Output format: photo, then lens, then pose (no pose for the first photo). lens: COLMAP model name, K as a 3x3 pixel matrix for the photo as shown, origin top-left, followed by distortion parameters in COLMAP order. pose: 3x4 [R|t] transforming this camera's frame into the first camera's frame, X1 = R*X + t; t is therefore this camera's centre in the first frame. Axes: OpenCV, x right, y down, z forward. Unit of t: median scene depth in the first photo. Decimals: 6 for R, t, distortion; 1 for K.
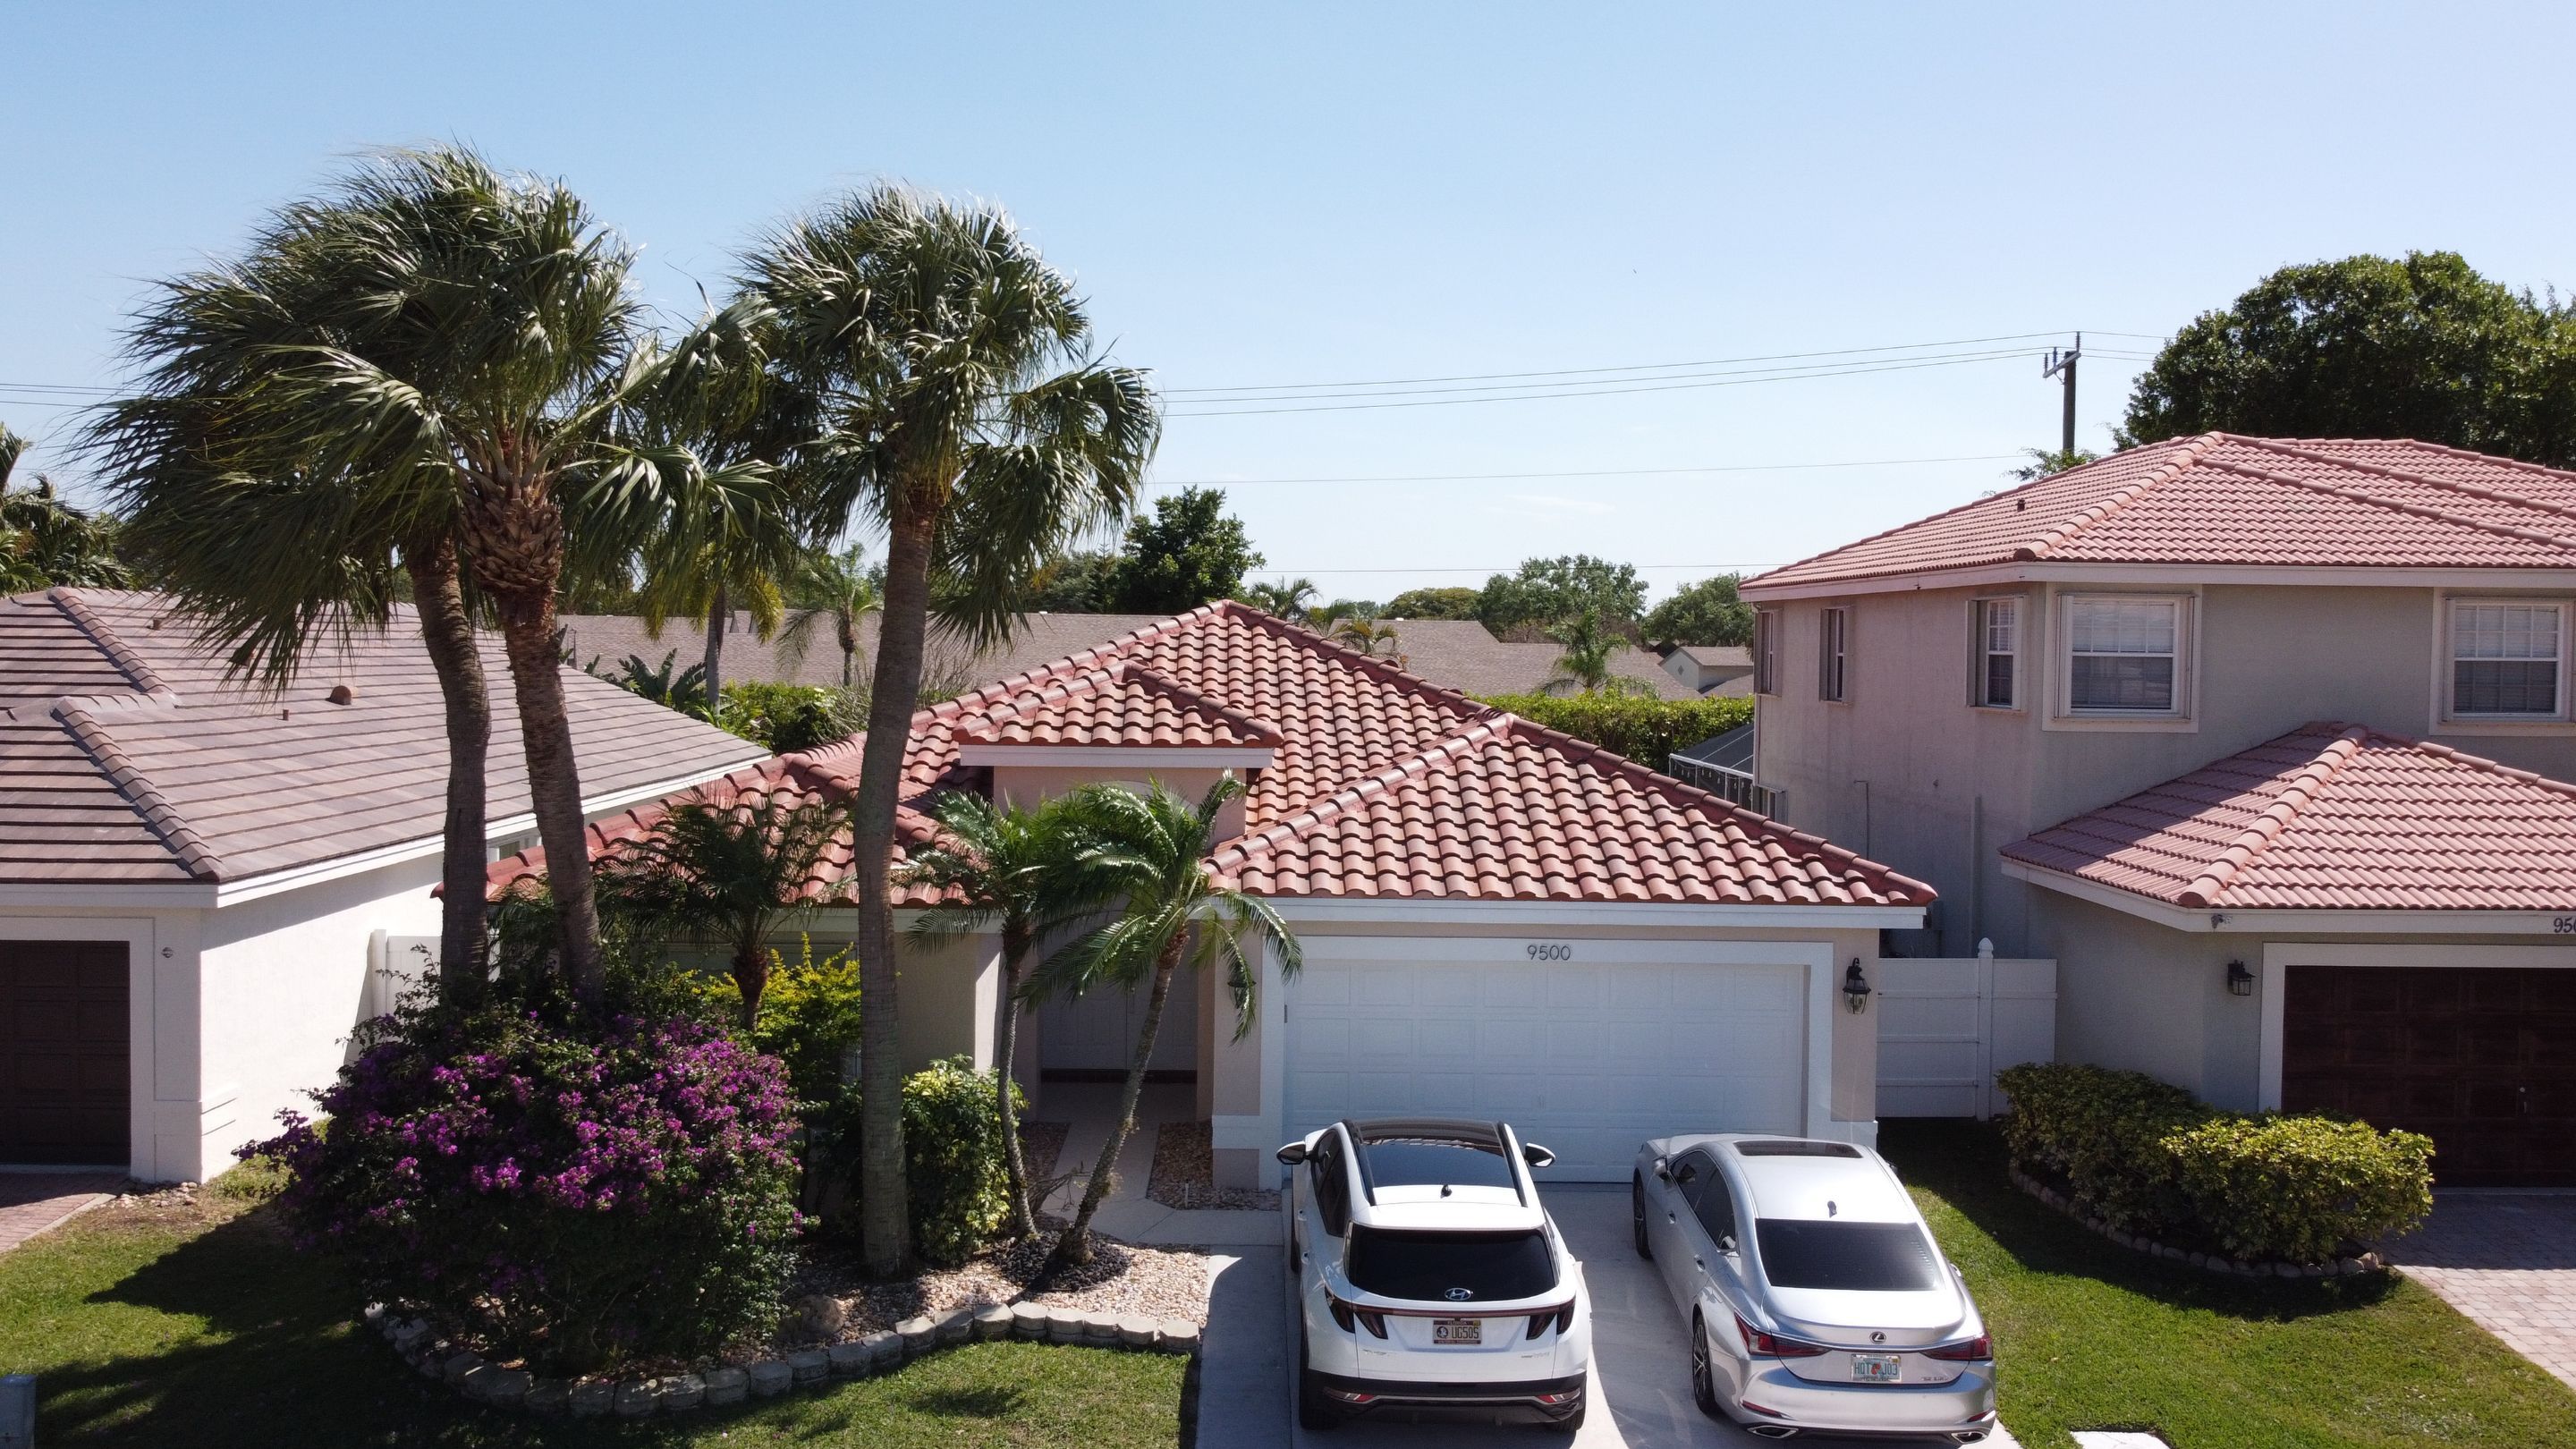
lens RADIAL K [[1954.5, 0, 1288.3], [0, 1954.5, 727.9], [0, 0, 1]] dist [0.001194, 0.003770]
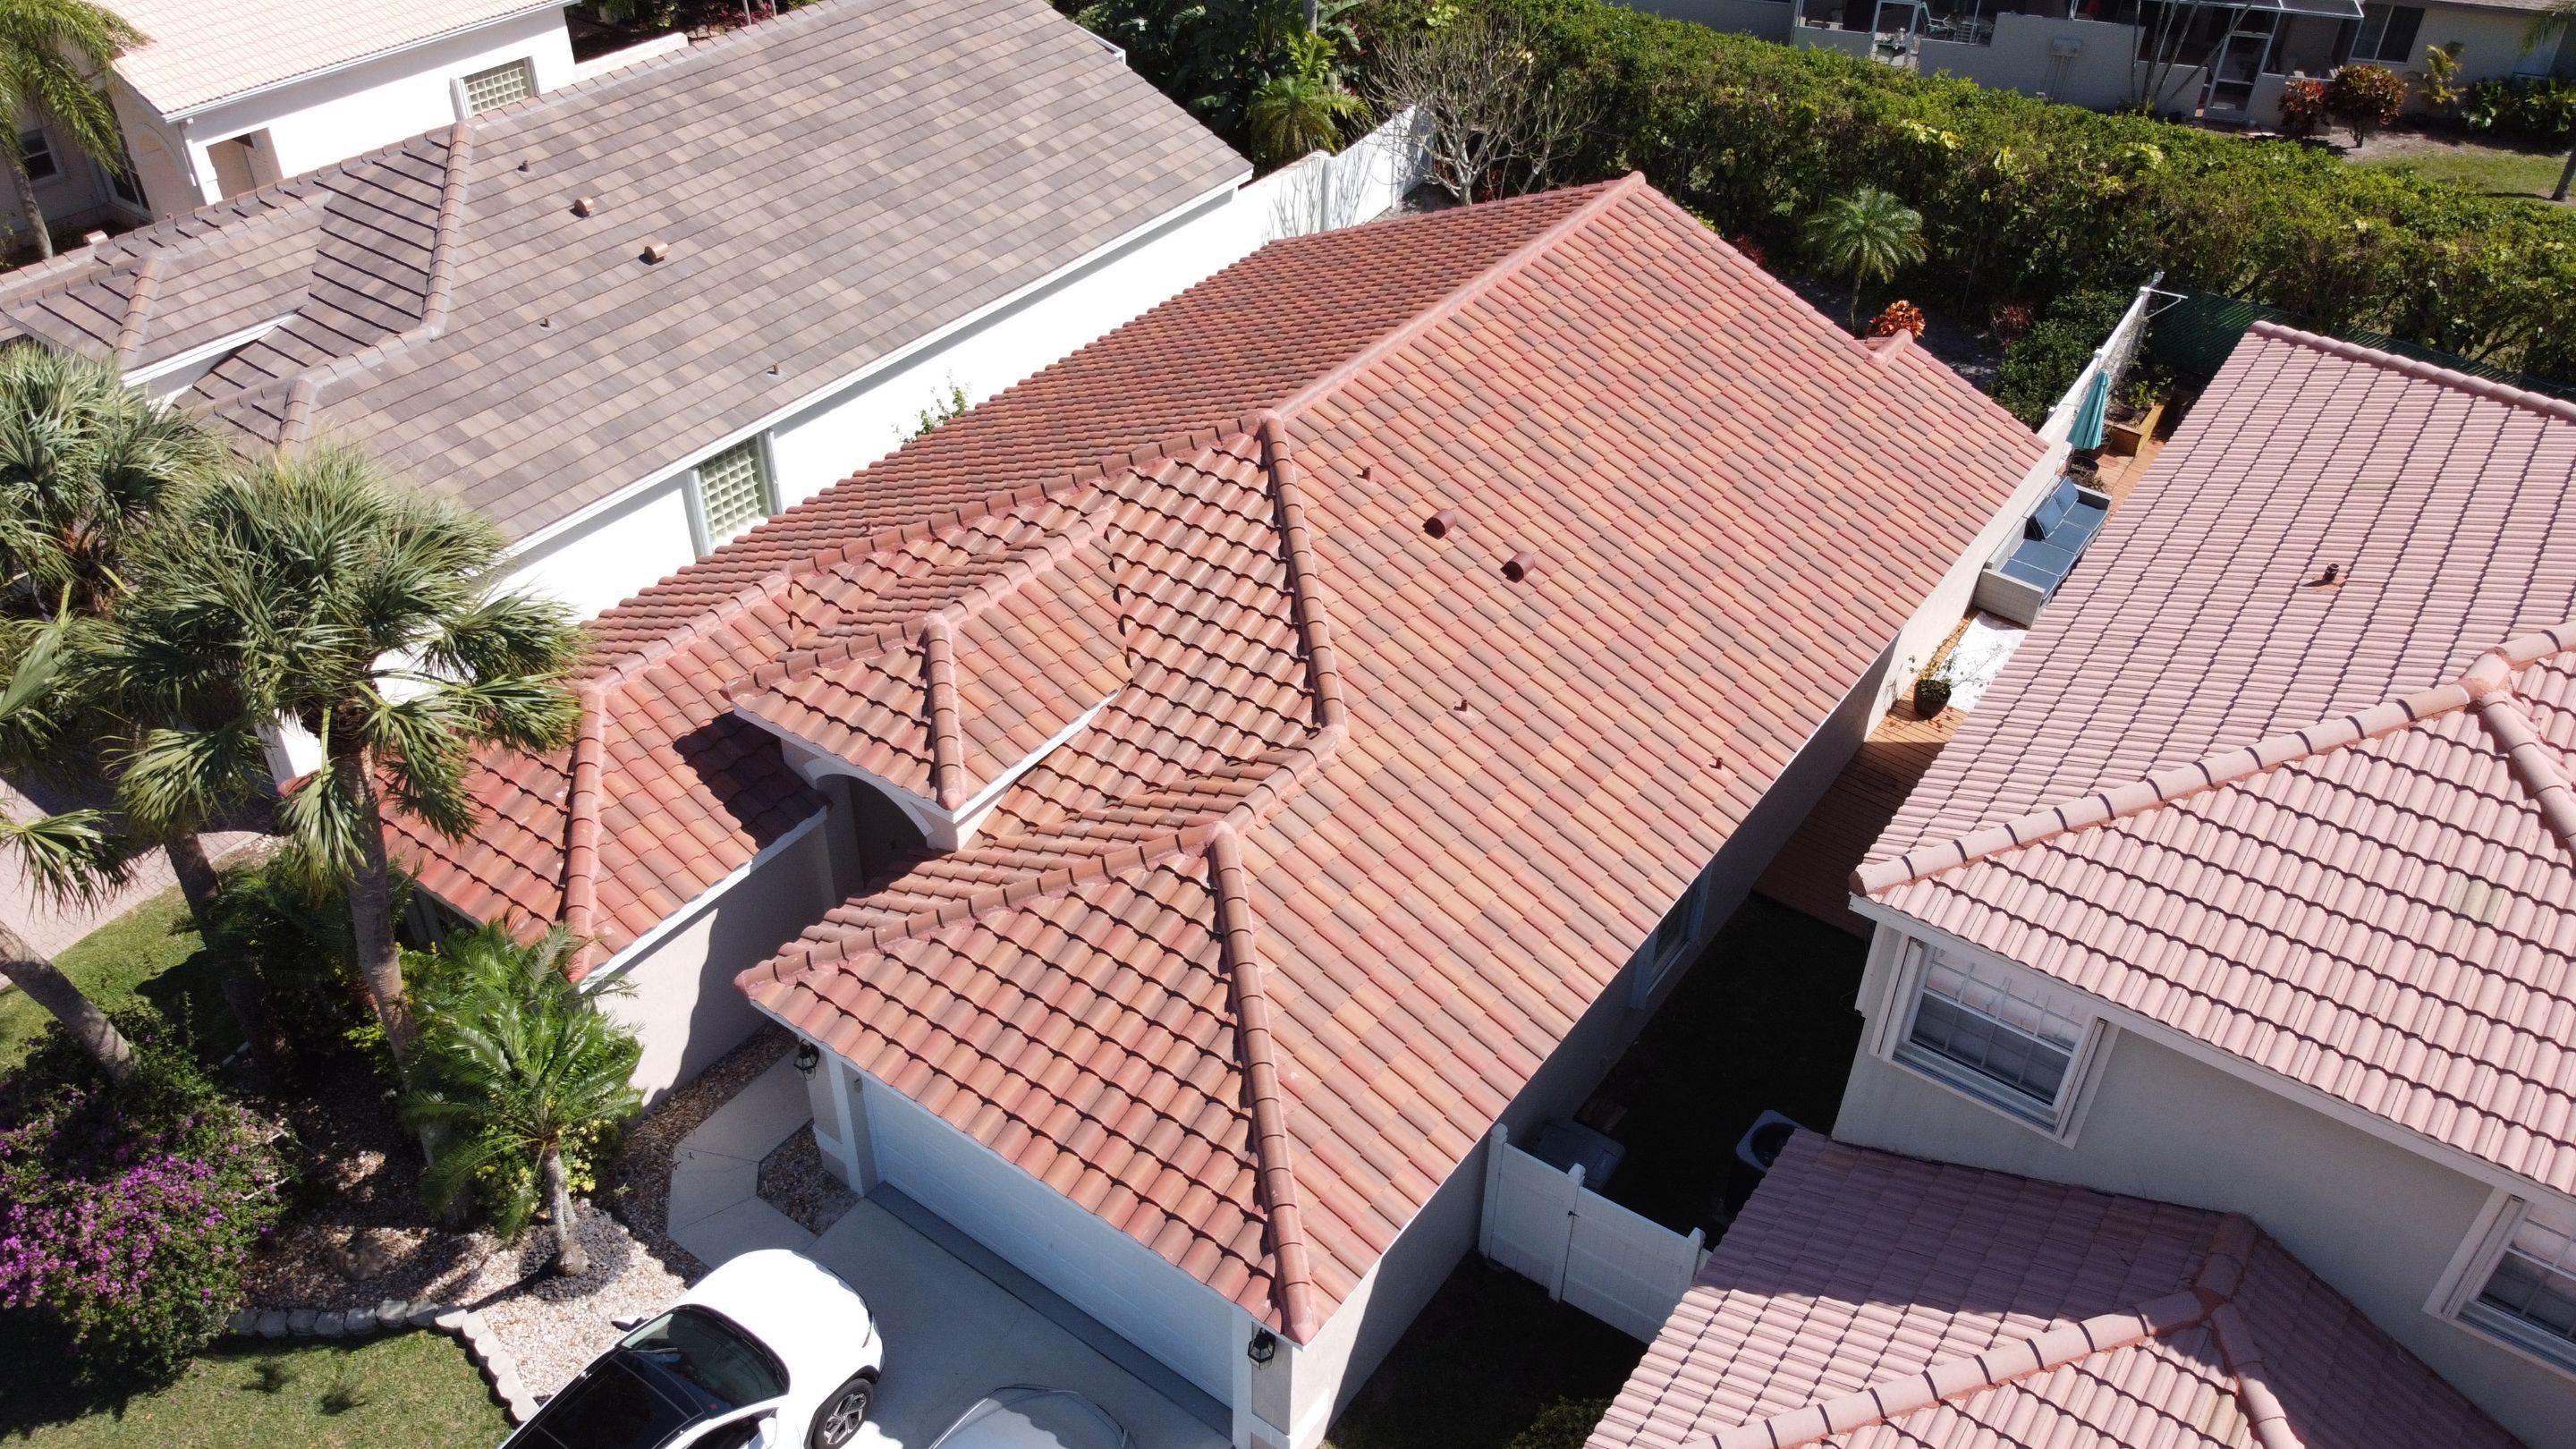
lens RADIAL K [[1954.5, 0, 1281.4], [0, 1954.5, 723.4], [0, 0, 1]] dist [0.001194, 0.003770]
pose [[0.800828, 0.362976, -0.476364, 0.634177], [-0.028276, 0.817435, 0.575326, -0.653413], [0.598226, -0.447267, 0.664889, 0.507988]]
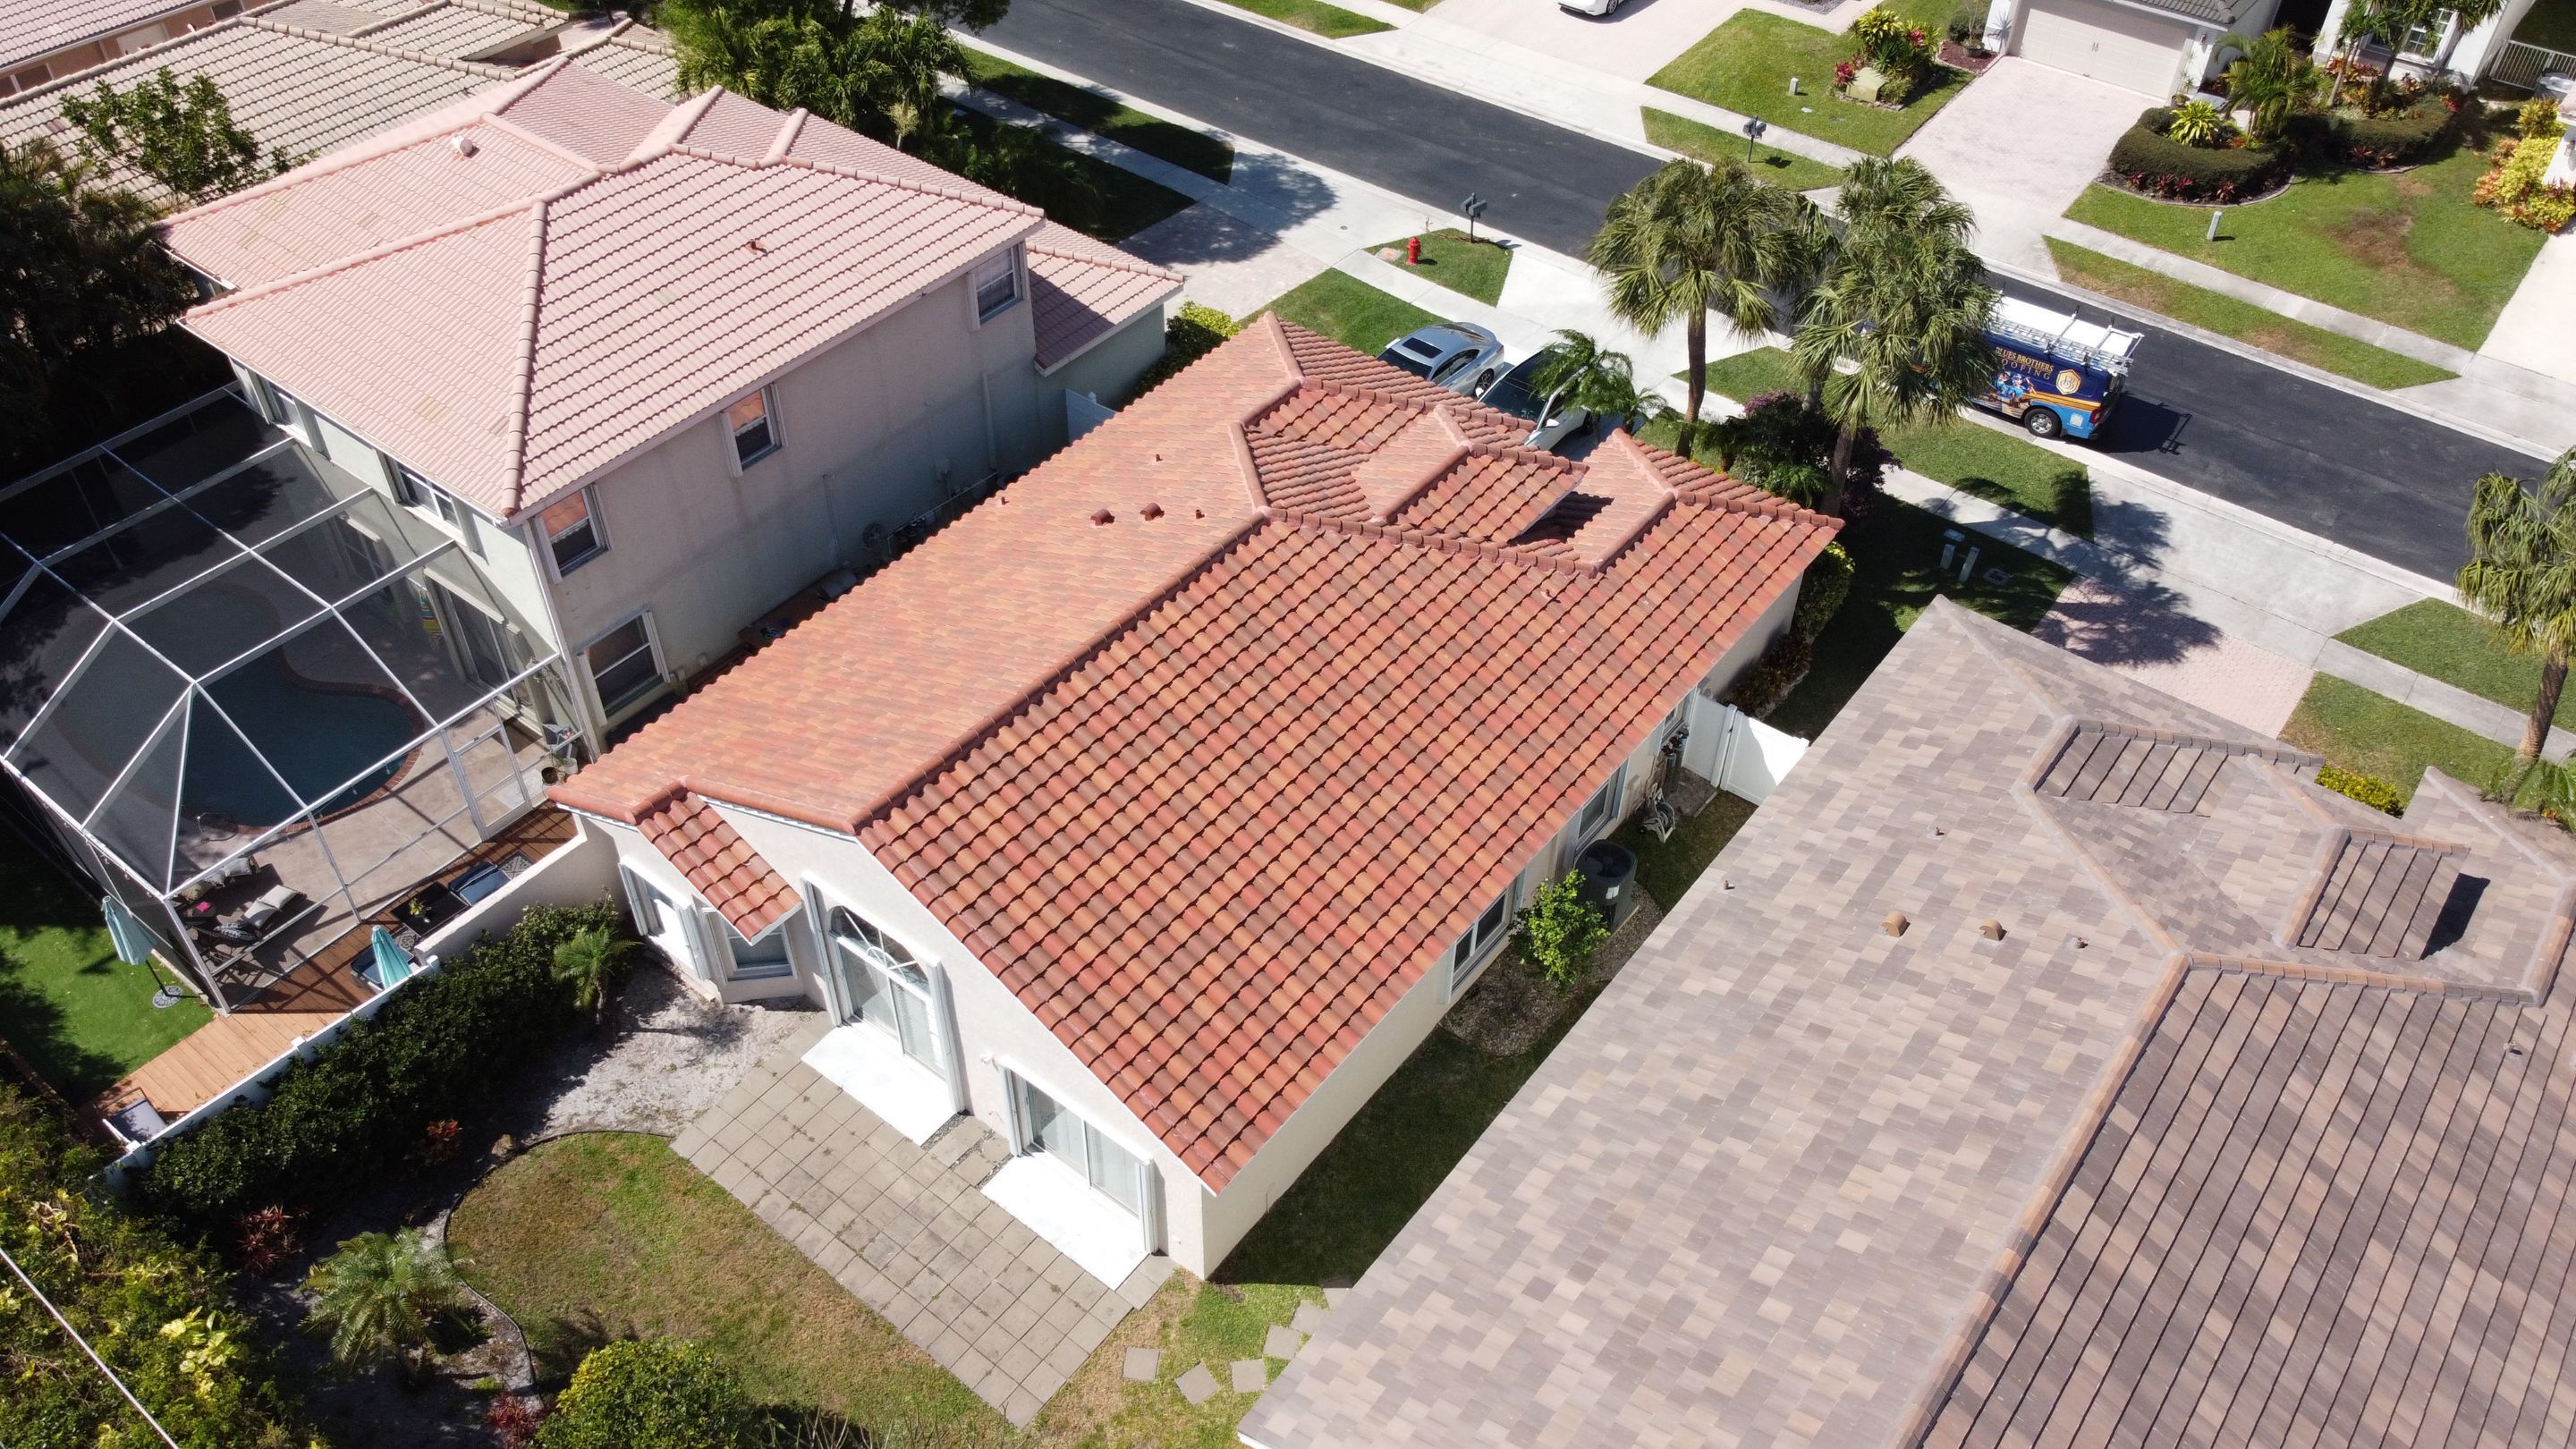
lens RADIAL K [[1954.5, 0, 1286.8], [0, 1954.5, 711.5], [0, 0, 1]] dist [0.001194, 0.003770]
pose [[-0.778727, -0.442213, 0.445009, -0.940059], [0.002732, 0.706934, 0.707274, -1.225752], [-0.627357, 0.551989, -0.549300, 2.504648]]
